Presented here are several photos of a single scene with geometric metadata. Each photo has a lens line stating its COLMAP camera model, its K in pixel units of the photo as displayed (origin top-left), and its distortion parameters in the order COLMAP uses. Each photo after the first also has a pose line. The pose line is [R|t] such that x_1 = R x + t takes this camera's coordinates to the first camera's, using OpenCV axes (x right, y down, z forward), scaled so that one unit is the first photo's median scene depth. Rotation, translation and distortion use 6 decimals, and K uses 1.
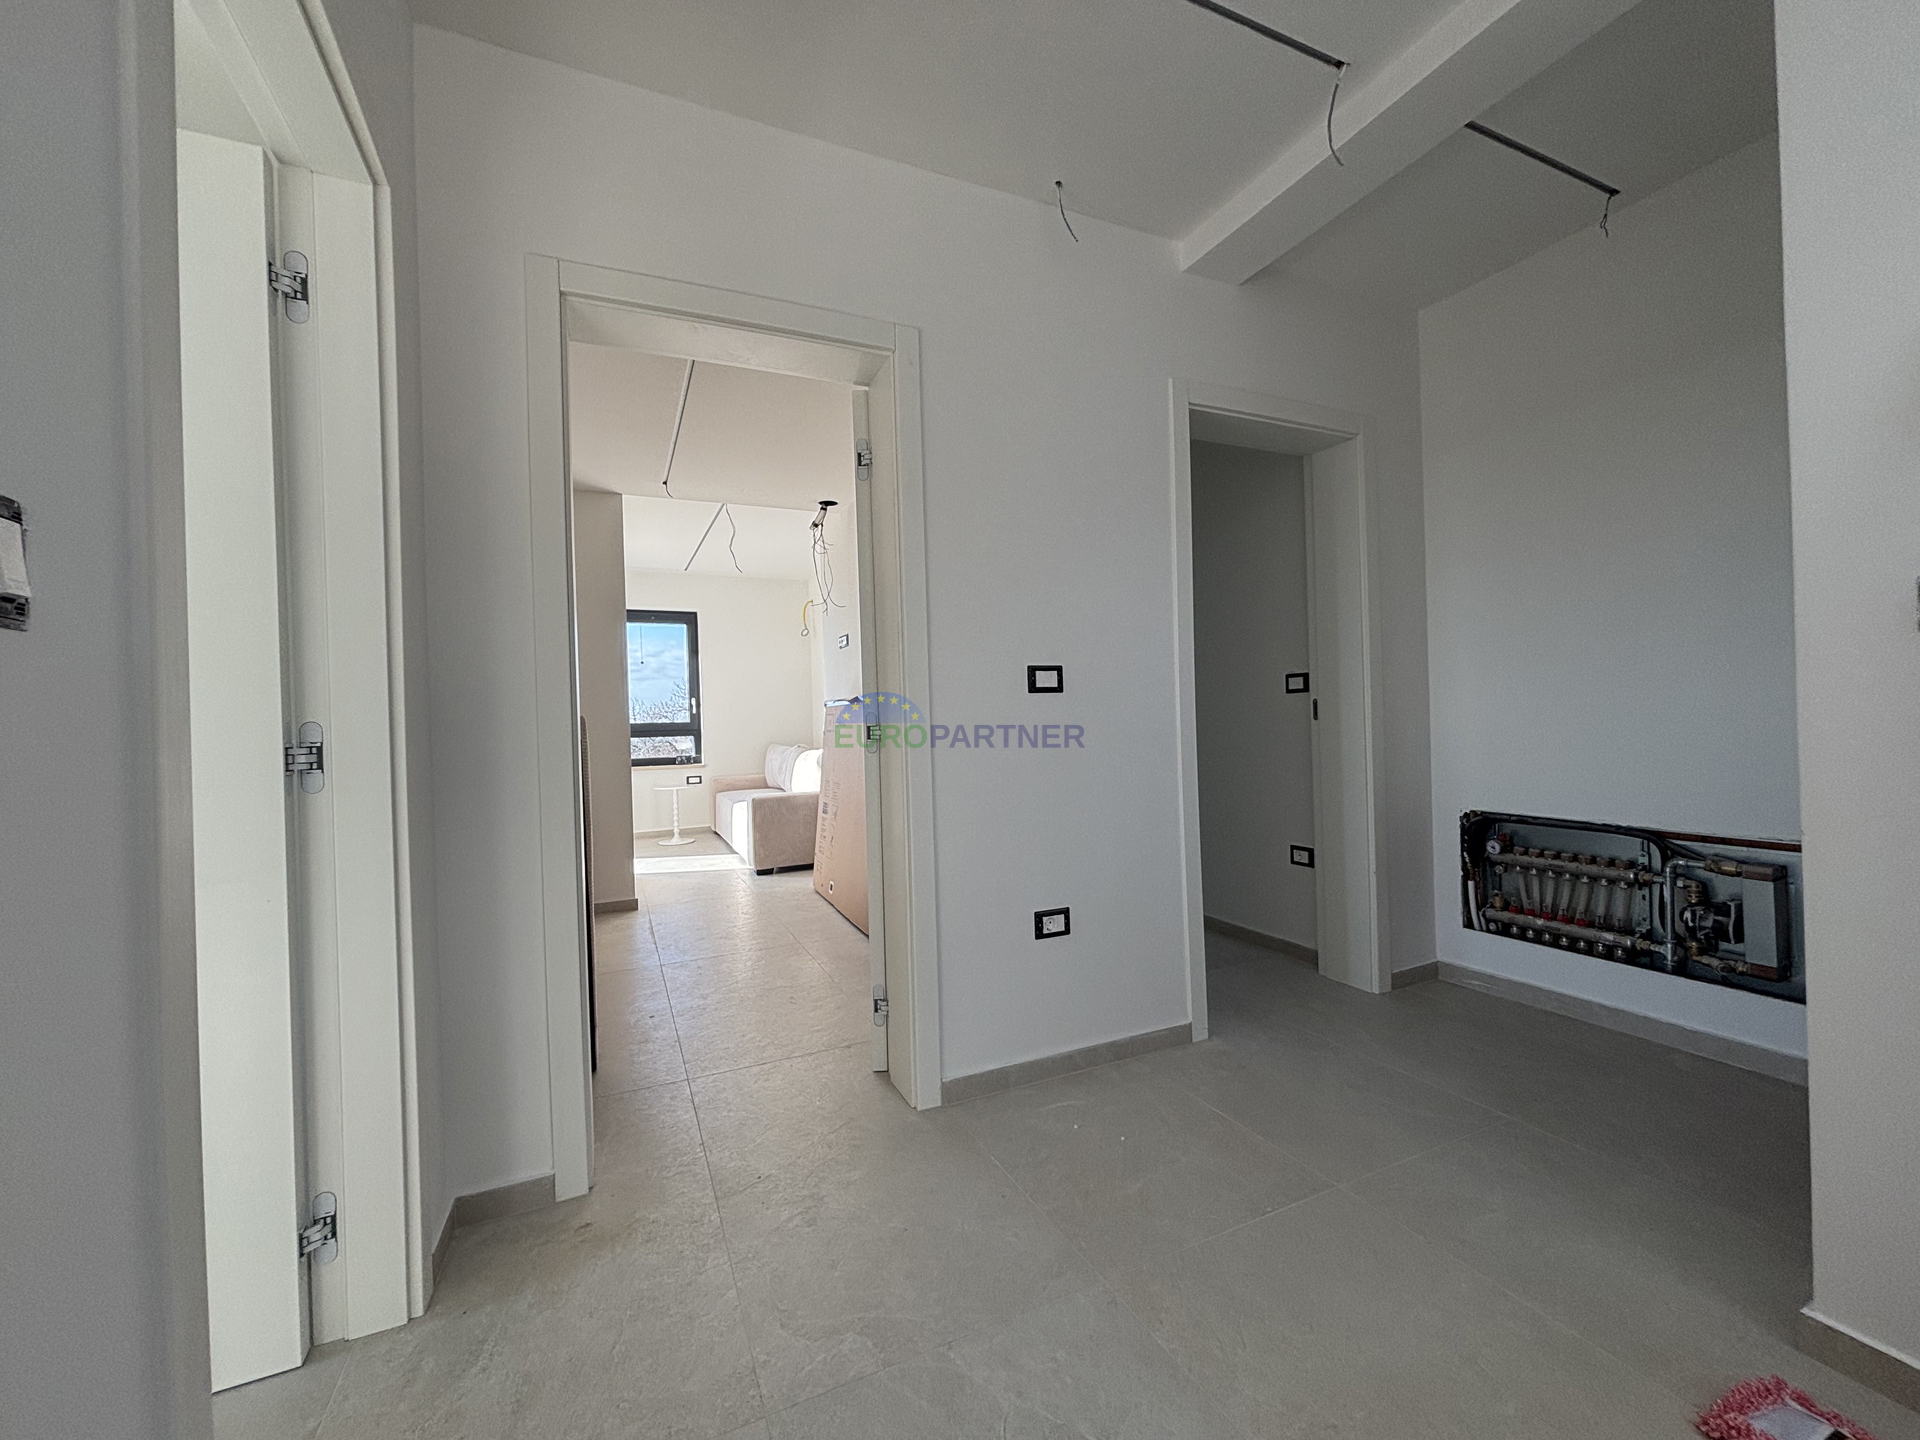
lens RADIAL K [[776.8, 0, 961.9], [0, 776.8, 722.6], [0, 0, 1]] dist [0.014132, -0.004257]
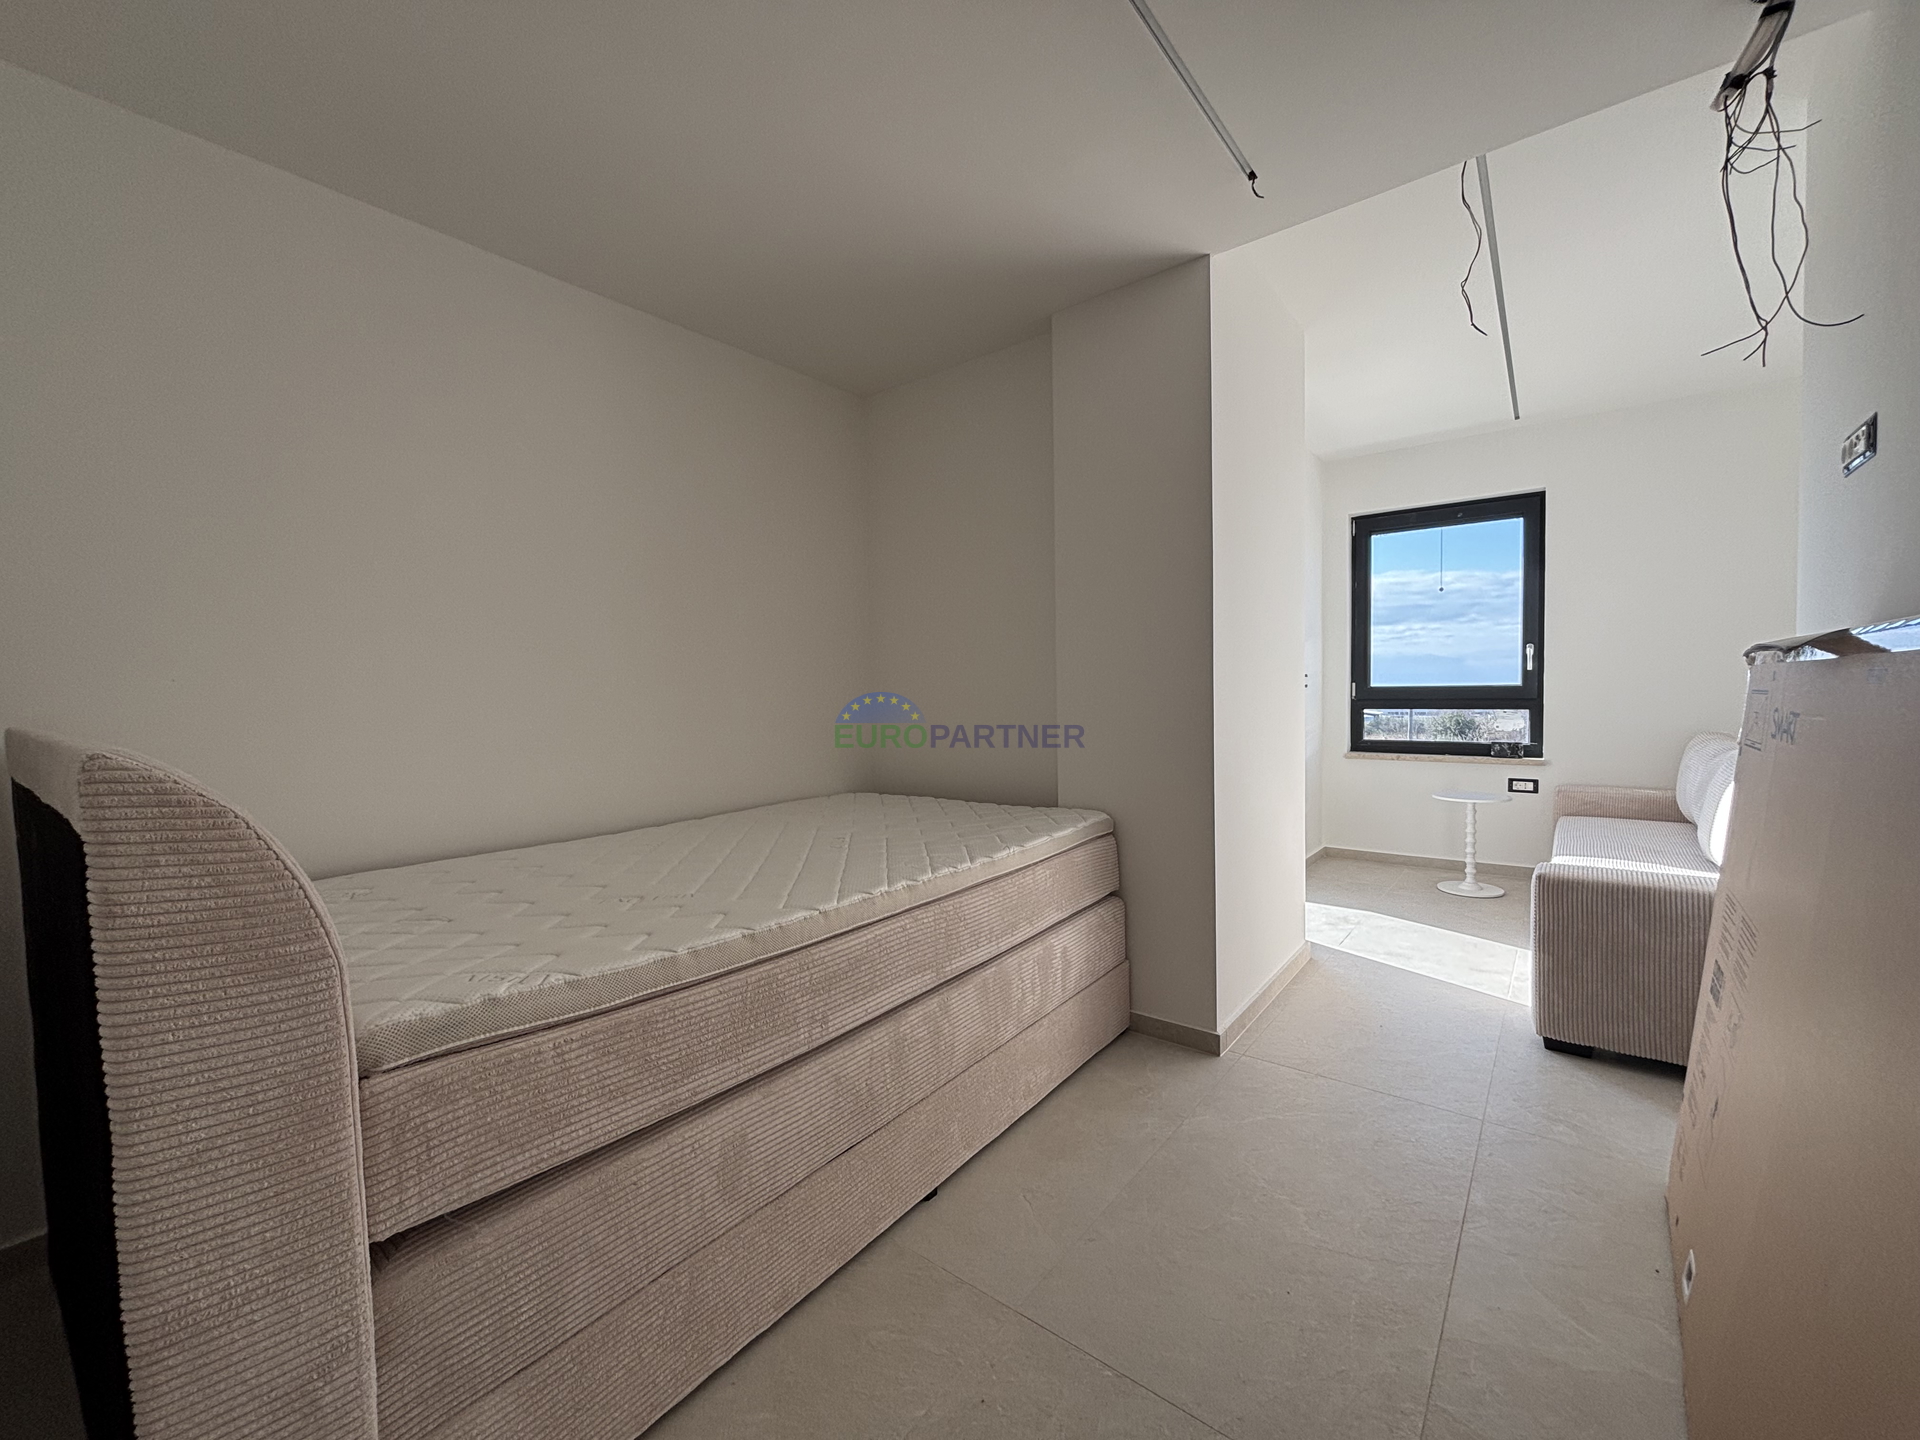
lens RADIAL K [[776.8, 0, 961.9], [0, 776.8, 722.6], [0, 0, 1]] dist [0.014132, -0.004257]
pose [[0.466205, 0.053240, -0.883073, -0.025805], [0.006819, 0.997942, 0.063765, -0.012944], [0.884651, -0.035749, 0.464882, 0.354820]]
